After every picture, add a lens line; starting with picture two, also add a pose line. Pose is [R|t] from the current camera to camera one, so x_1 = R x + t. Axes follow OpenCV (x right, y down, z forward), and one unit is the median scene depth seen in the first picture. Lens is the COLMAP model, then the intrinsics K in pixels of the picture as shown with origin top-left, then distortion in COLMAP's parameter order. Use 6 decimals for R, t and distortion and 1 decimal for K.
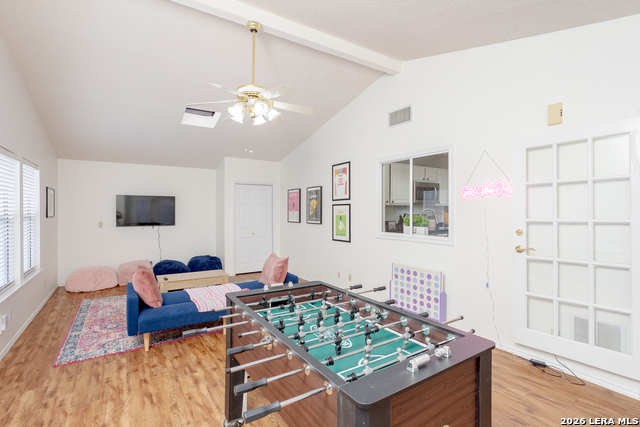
lens RADIAL K [[308.0, 0, 317.7], [0, 308.0, 212.6], [0, 0, 1]] dist [-0.047283, 0.028073]
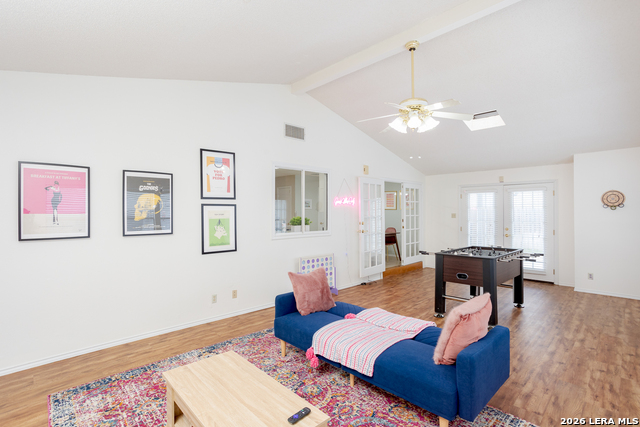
lens RADIAL K [[308.0, 0, 317.7], [0, 308.0, 212.6], [0, 0, 1]] dist [-0.047283, 0.028073]
pose [[-0.182600, 0.001522, 0.983186, -0.841113], [0.005561, 0.999984, -0.000515, -0.005445], [-0.983172, 0.005374, -0.182606, 1.053966]]
